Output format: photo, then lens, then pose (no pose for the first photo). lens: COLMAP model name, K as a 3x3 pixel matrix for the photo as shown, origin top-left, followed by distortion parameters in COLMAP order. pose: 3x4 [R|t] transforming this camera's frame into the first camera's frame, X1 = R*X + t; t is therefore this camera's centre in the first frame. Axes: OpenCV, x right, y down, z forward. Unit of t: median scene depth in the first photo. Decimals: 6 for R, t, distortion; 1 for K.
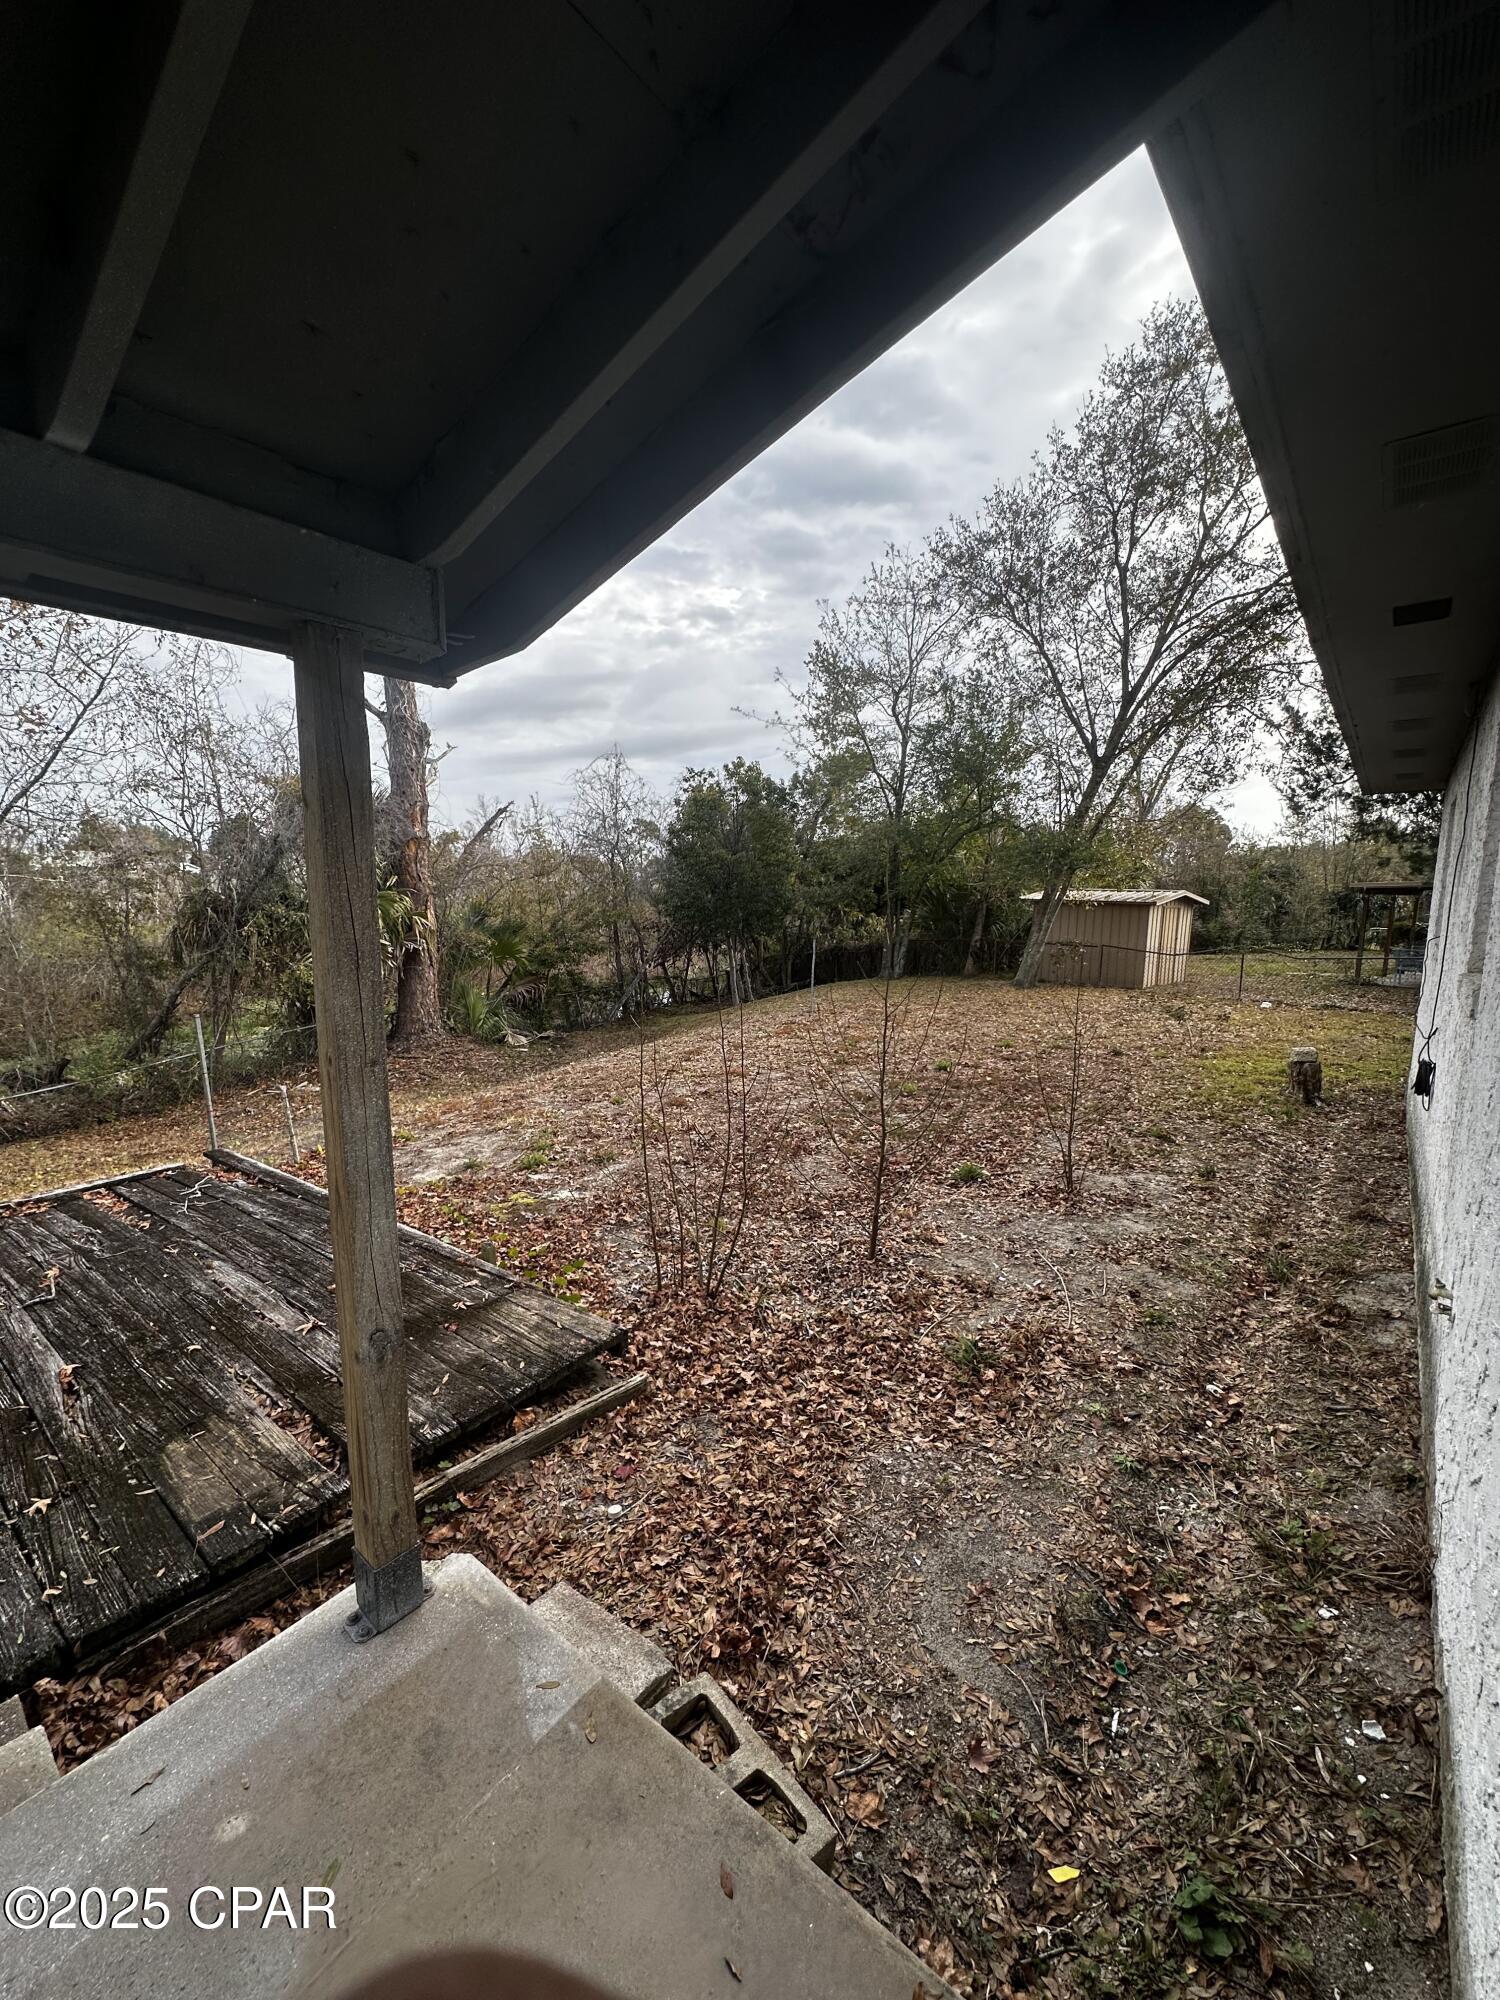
lens RADIAL K [[801.1, 0, 751.8], [0, 801.1, 998.9], [0, 0, 1]] dist [0.001778, 0.000579]
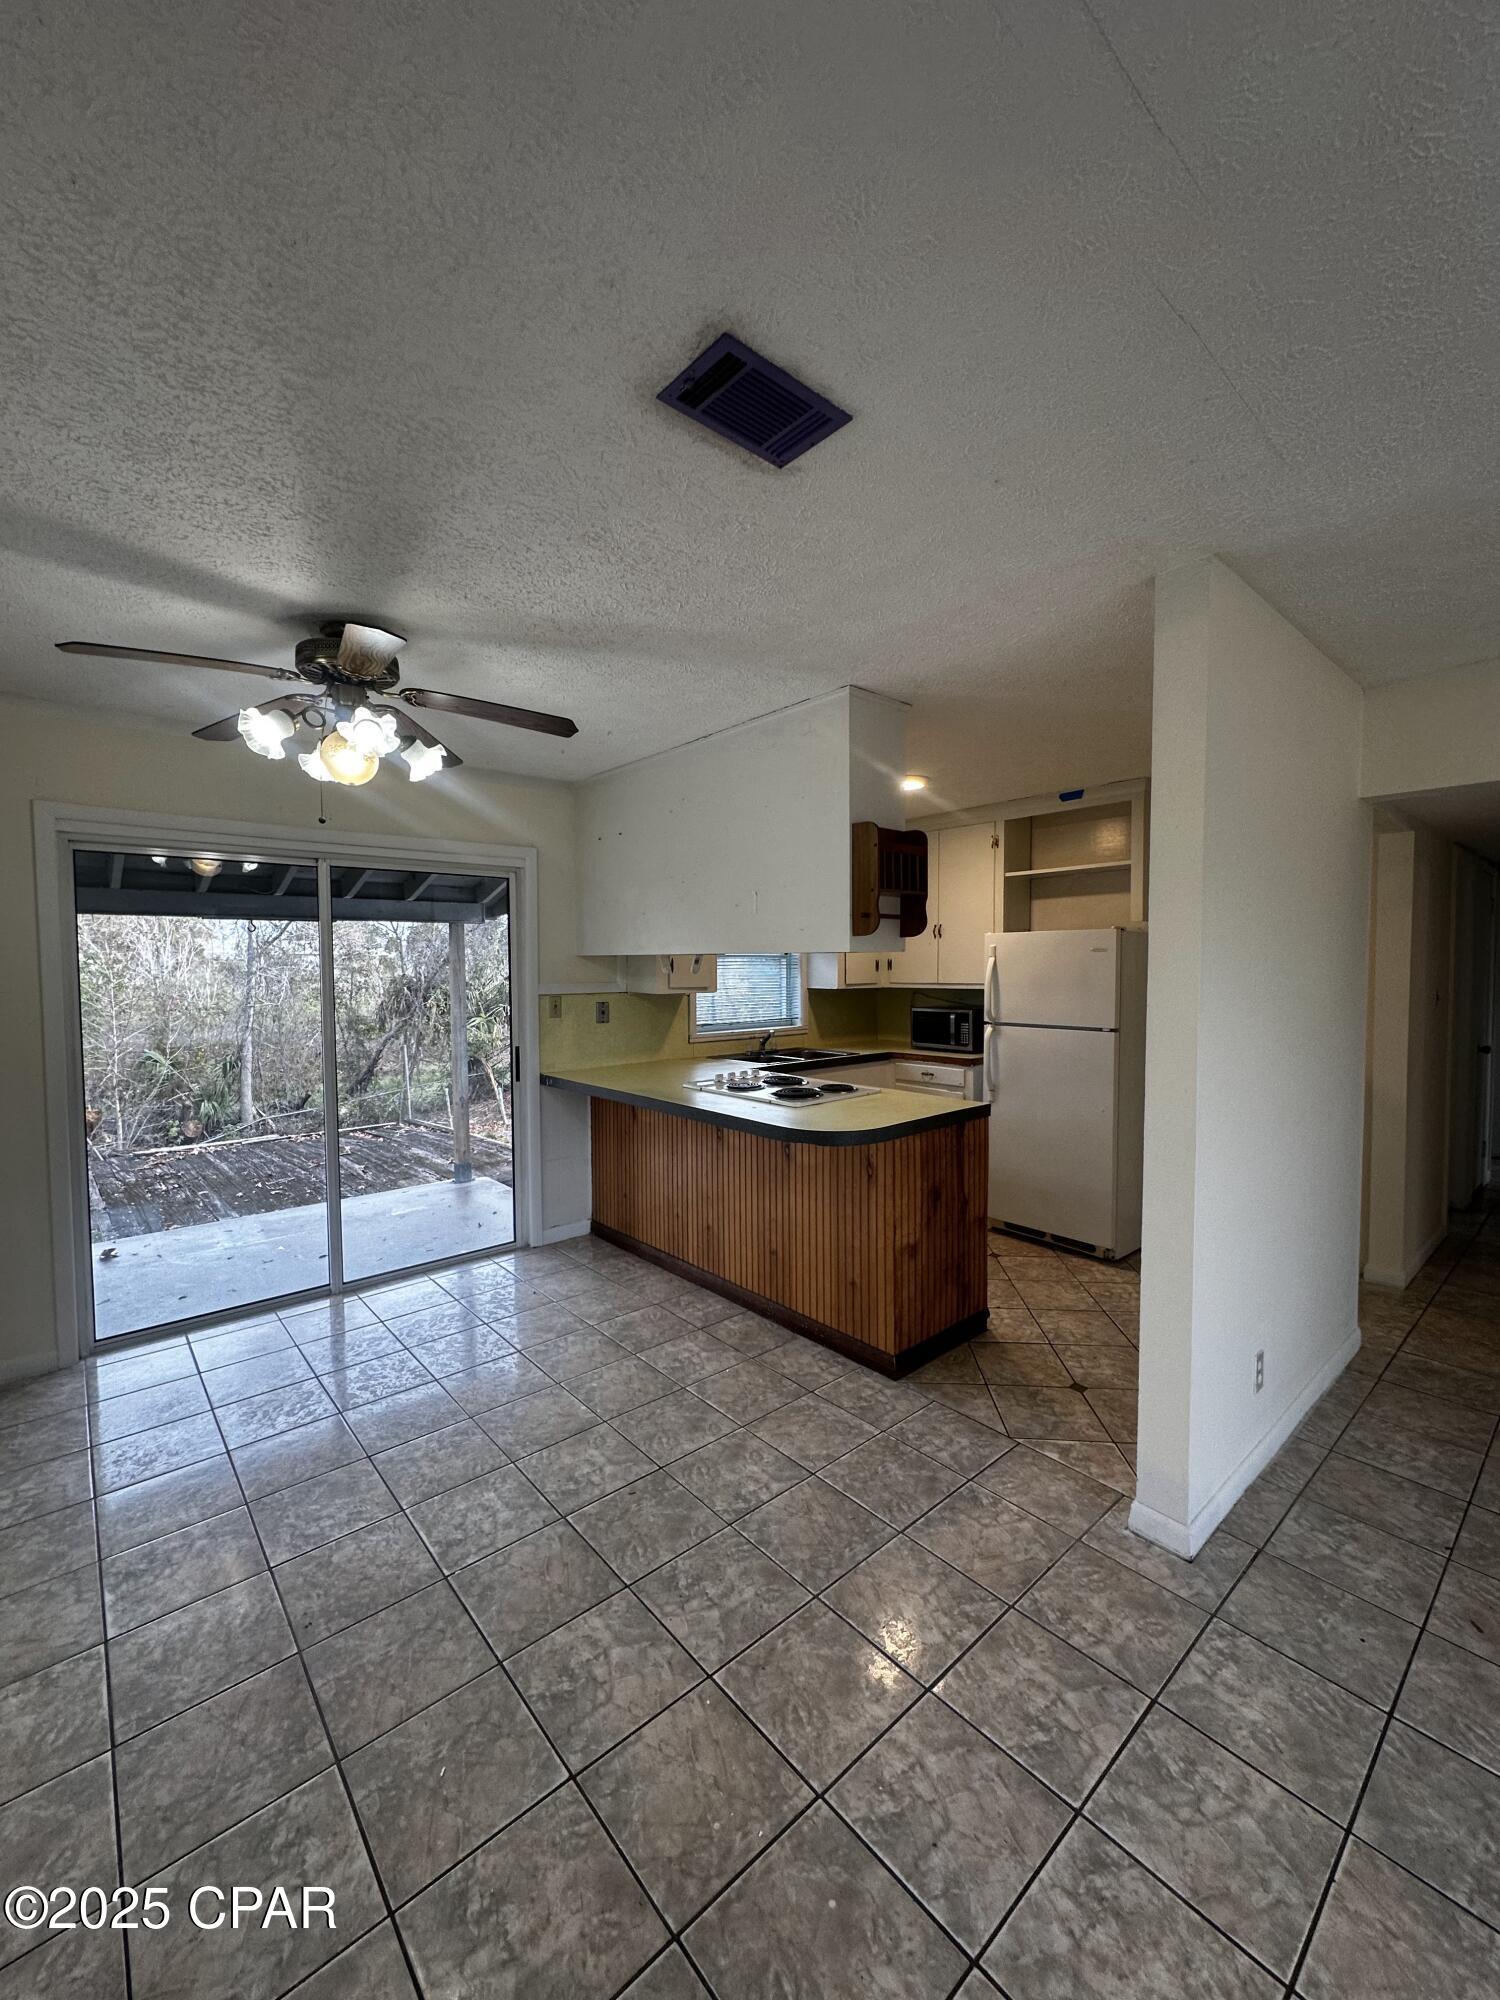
lens RADIAL K [[801.1, 0, 749.3], [0, 801.1, 999.7], [0, 0, 1]] dist [0.001778, 0.000579]
pose [[0.984389, -0.004908, -0.175939, 0.145263], [-0.013369, 0.994638, -0.102549, 0.040389], [0.175499, 0.103300, 0.979045, -0.239237]]
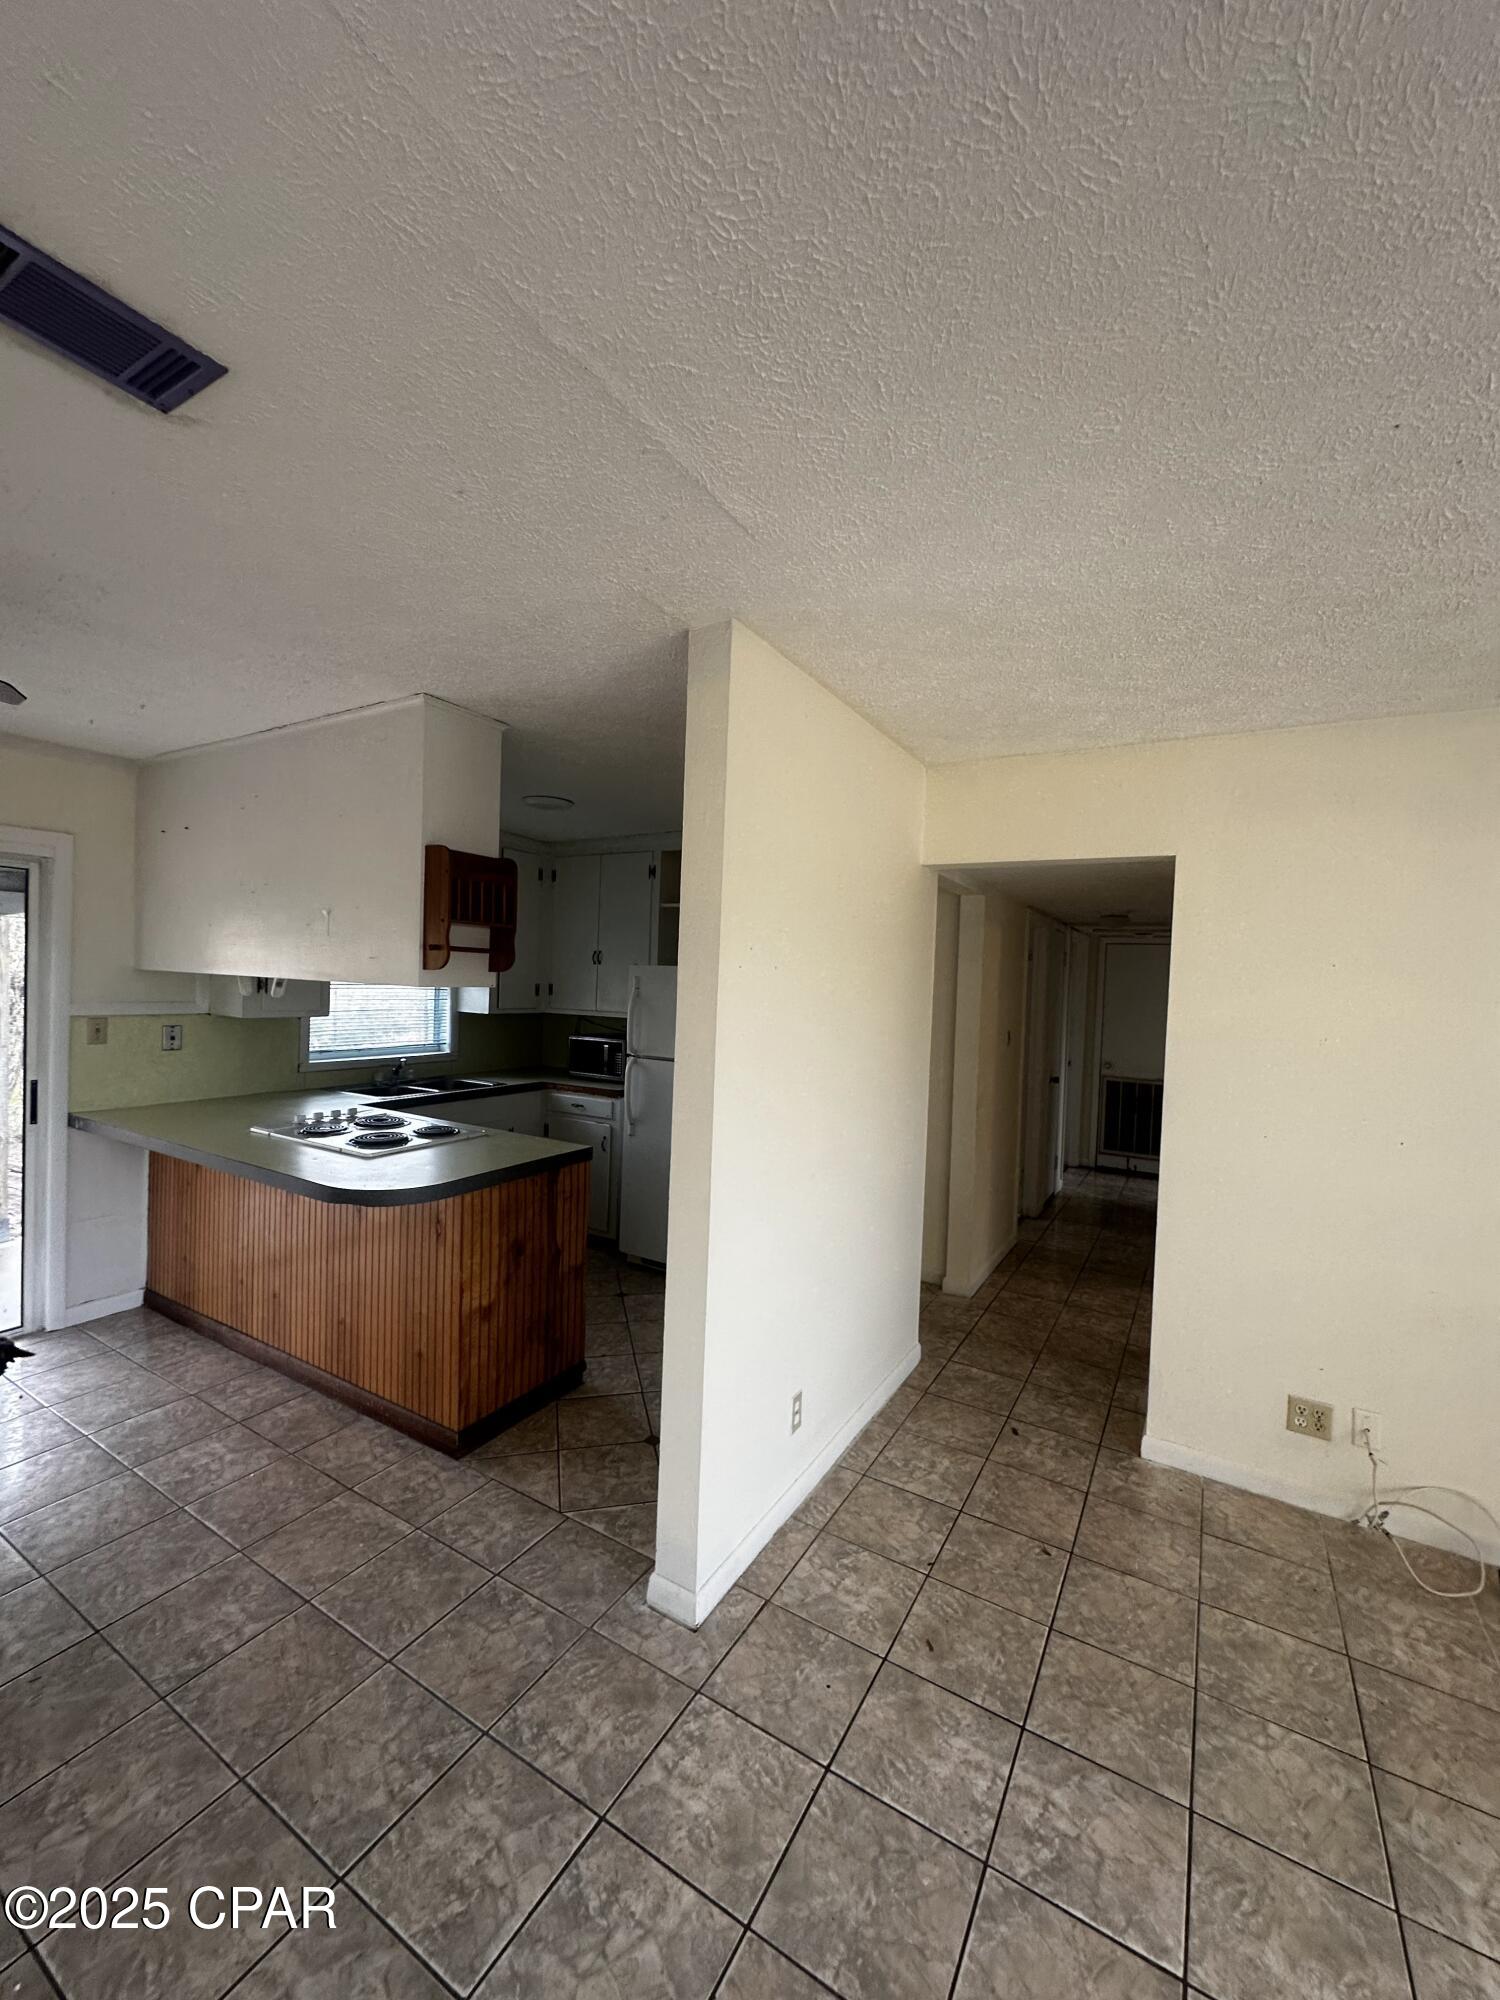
lens RADIAL K [[801.1, 0, 746.8], [0, 801.1, 1001.2], [0, 0, 1]] dist [0.001778, 0.000579]
pose [[0.990166, 0.023382, 0.137930, 0.189070], [-0.007199, 0.993144, -0.116678, 0.029786], [-0.139712, 0.114537, 0.983546, -0.225666]]
